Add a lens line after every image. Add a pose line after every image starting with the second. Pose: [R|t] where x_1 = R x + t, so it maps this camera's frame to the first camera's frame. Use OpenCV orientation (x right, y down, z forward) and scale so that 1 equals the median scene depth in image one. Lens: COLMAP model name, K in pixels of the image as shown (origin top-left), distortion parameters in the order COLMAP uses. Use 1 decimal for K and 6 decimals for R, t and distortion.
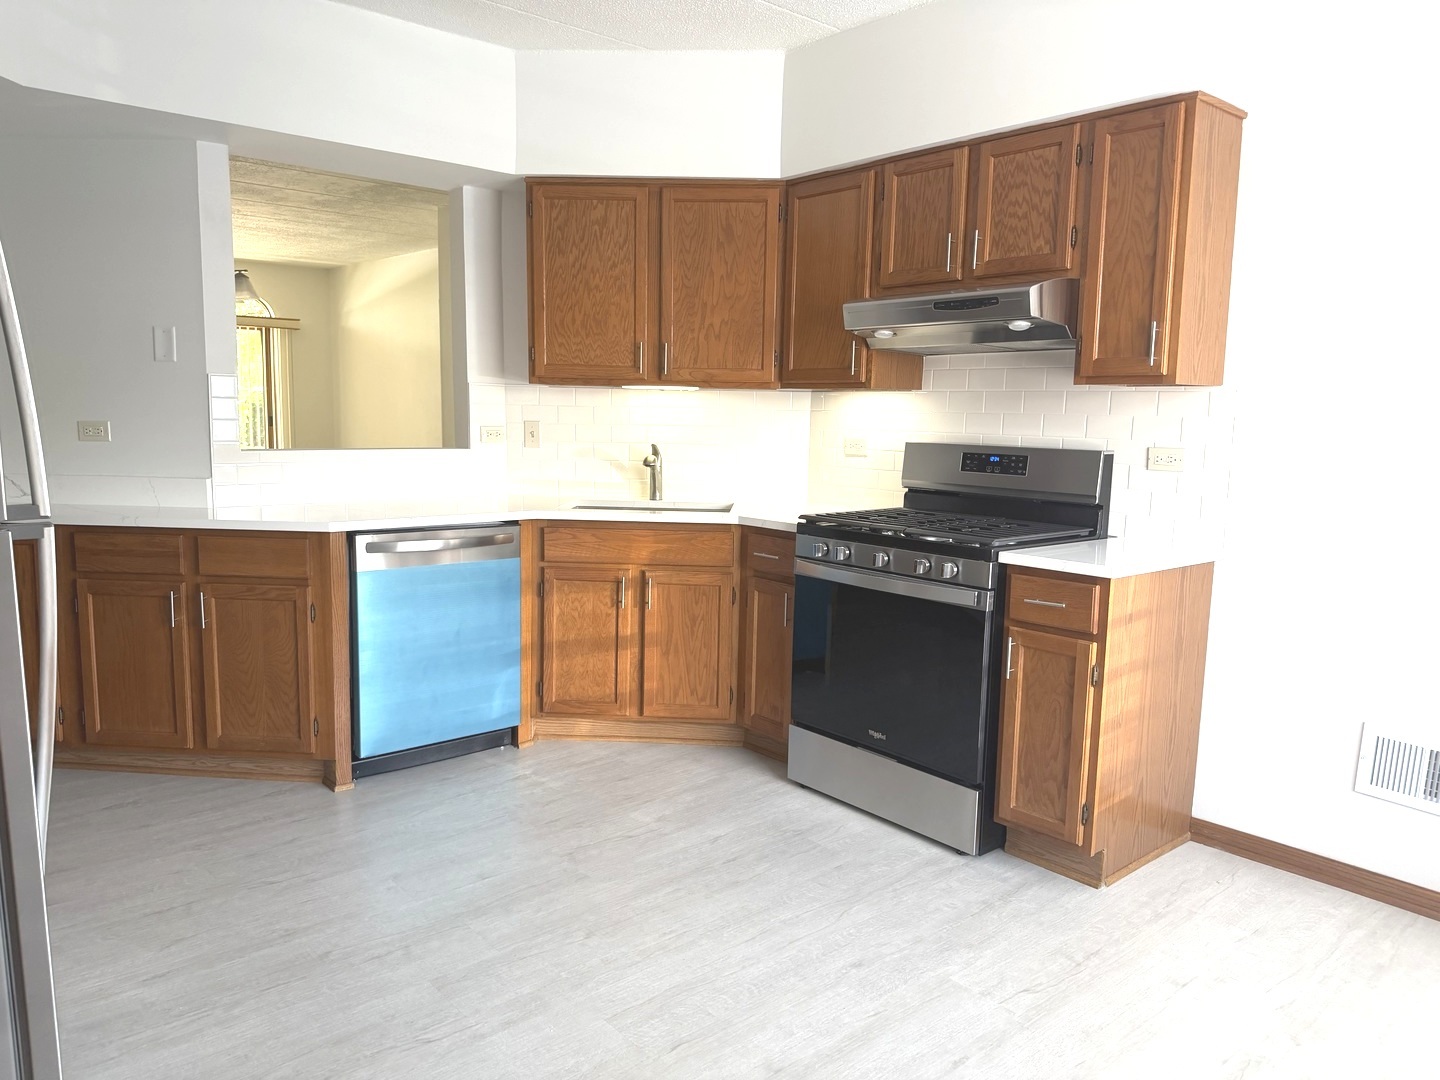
lens RADIAL K [[1008.4, 0, 708.9], [0, 1008.4, 548.9], [0, 0, 1]] dist [0.038554, -0.055111]
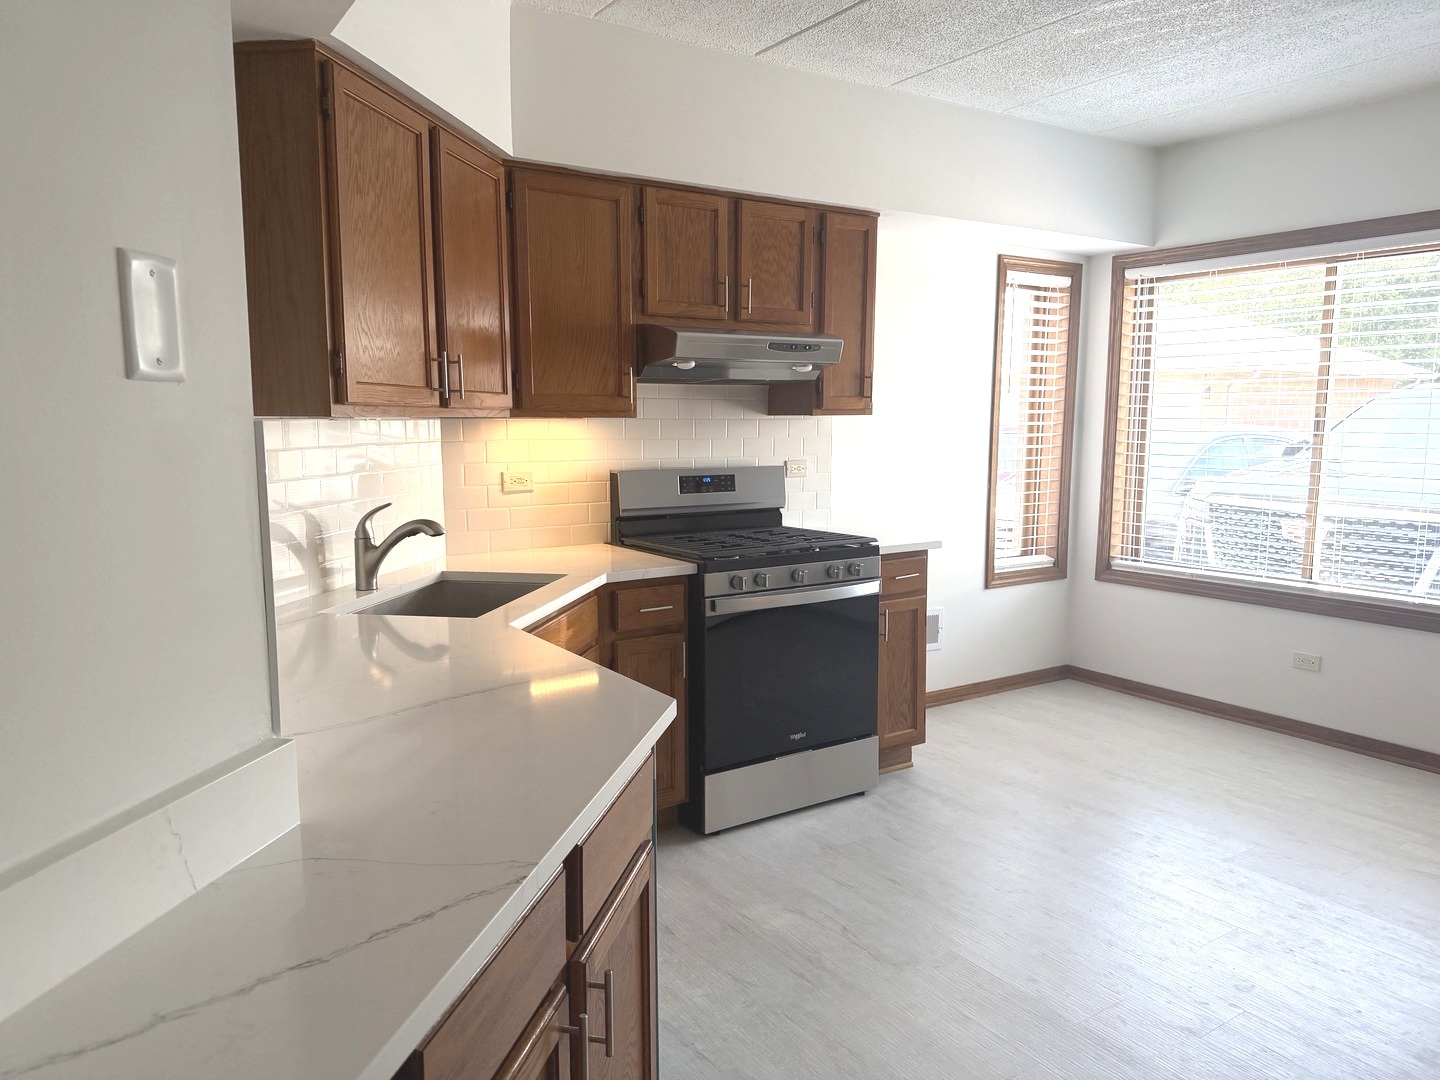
lens RADIAL K [[1008.4, 0, 704.8], [0, 1008.4, 555.4], [0, 0, 1]] dist [0.038554, -0.055111]
pose [[0.123294, -0.154415, 0.980283, -0.908703], [0.142706, 0.980312, 0.136471, -0.175993], [-0.982056, 0.123066, 0.142903, 0.942096]]
